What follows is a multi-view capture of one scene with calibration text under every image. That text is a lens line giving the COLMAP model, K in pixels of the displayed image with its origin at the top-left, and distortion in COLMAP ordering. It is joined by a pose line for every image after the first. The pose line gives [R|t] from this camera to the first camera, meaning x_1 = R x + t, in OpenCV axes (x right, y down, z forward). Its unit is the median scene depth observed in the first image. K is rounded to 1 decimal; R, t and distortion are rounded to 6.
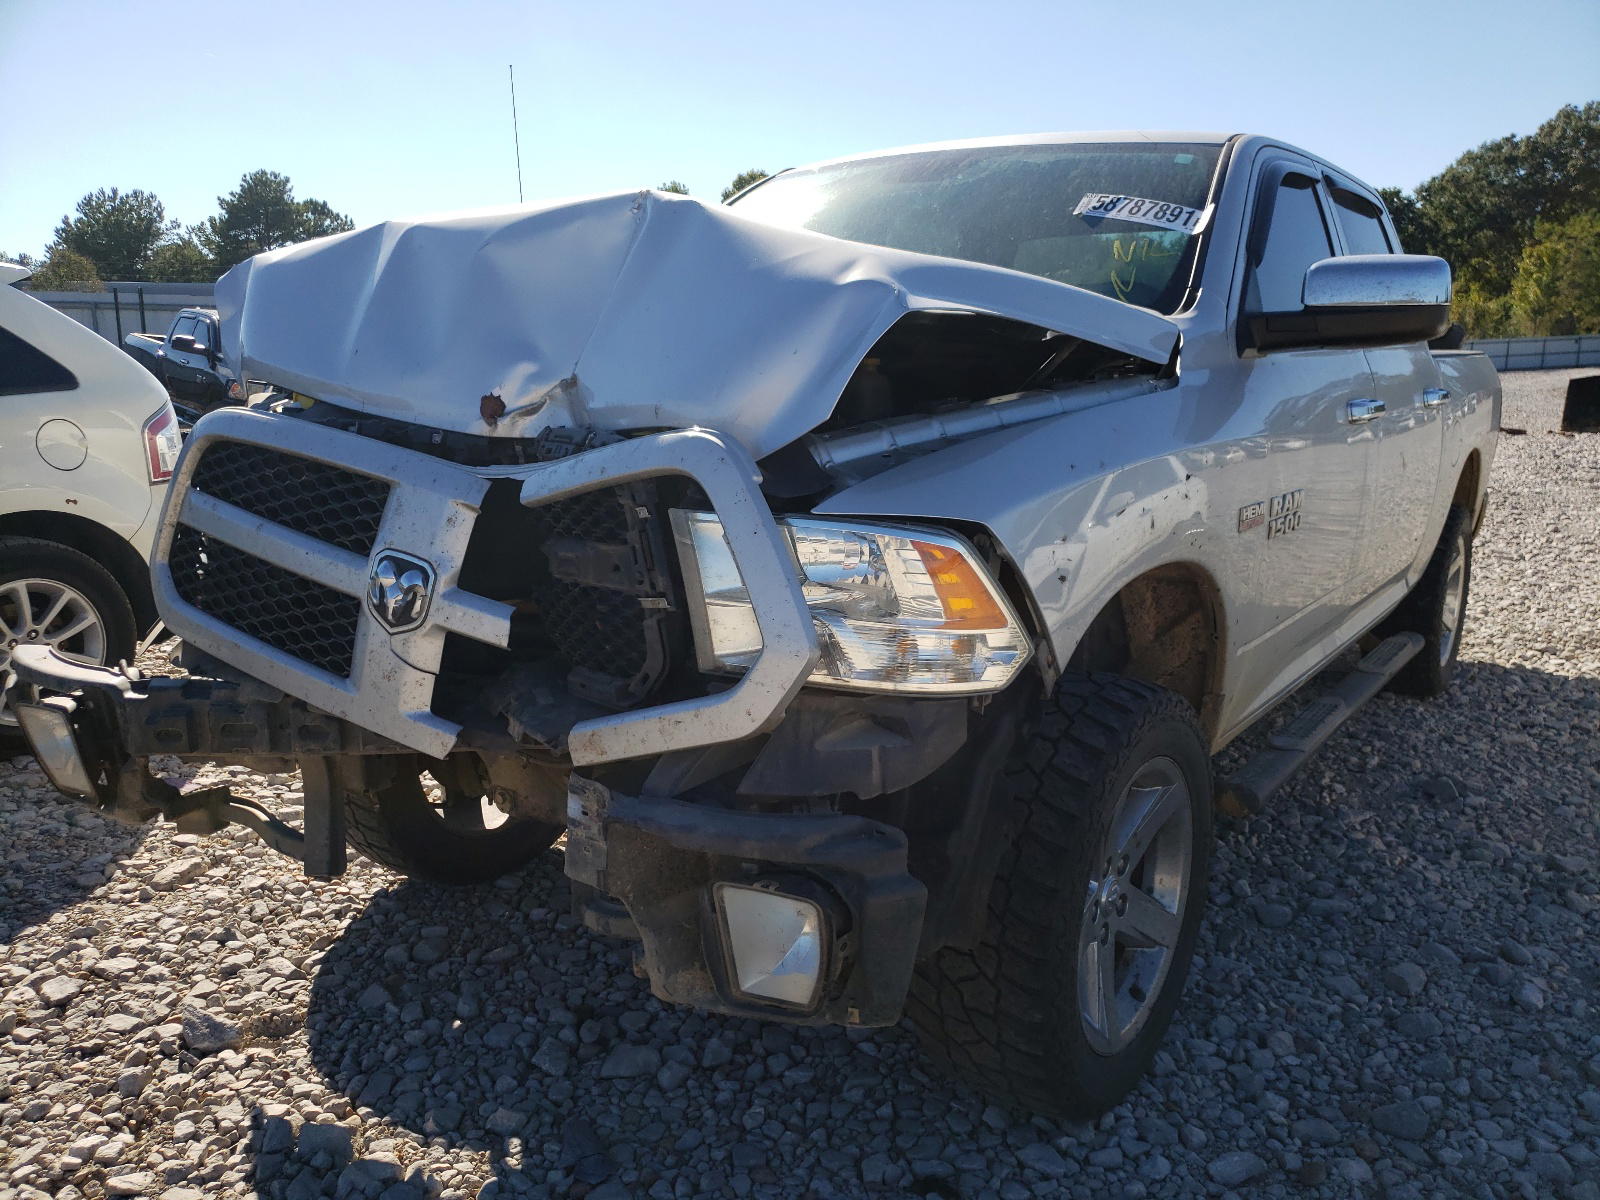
lens RADIAL K [[1328.4, 0, 800.0], [0, 1328.4, 600.0], [0, 0, 1]] dist [0.030838, -0.000811]
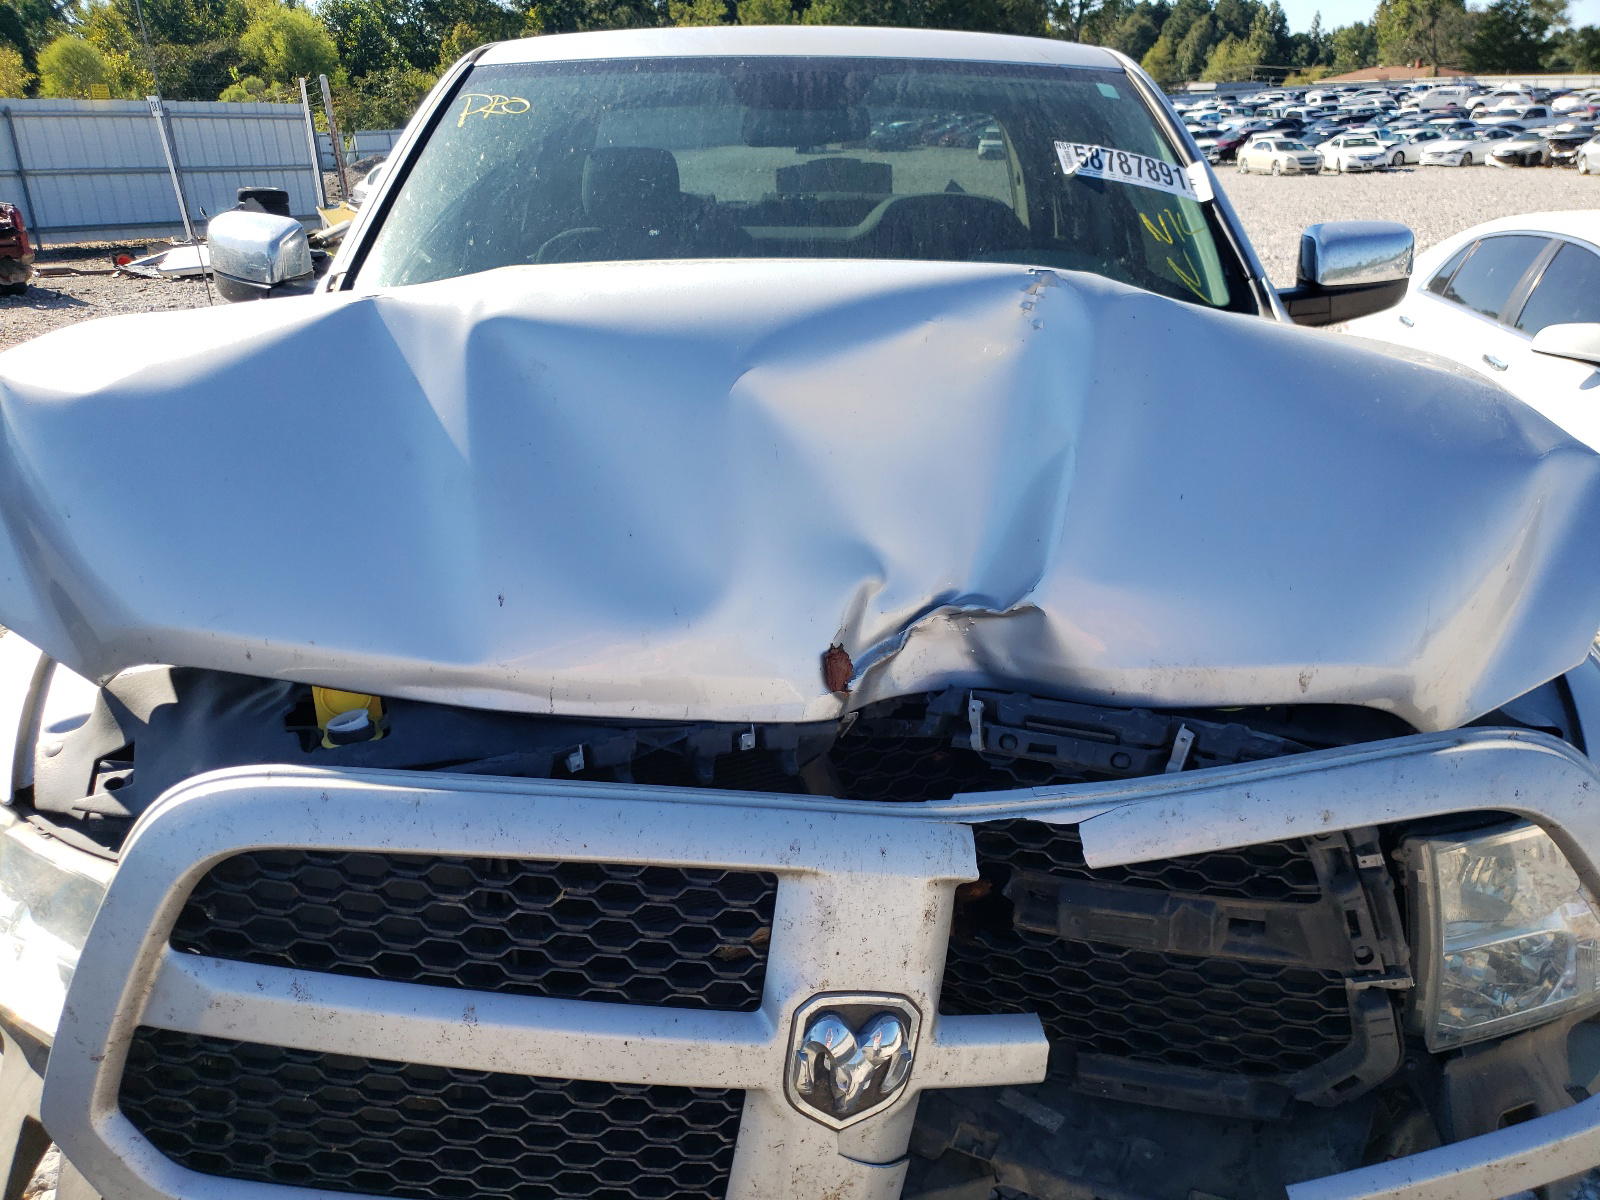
lens RADIAL K [[1328.4, 0, 800.0], [0, 1328.4, 600.0], [0, 0, 1]] dist [0.030838, -0.000811]
pose [[0.783609, -0.221077, 0.580588, -0.598815], [0.115127, 0.970029, 0.213983, -0.314873], [-0.610494, -0.100838, 0.785575, 0.589272]]
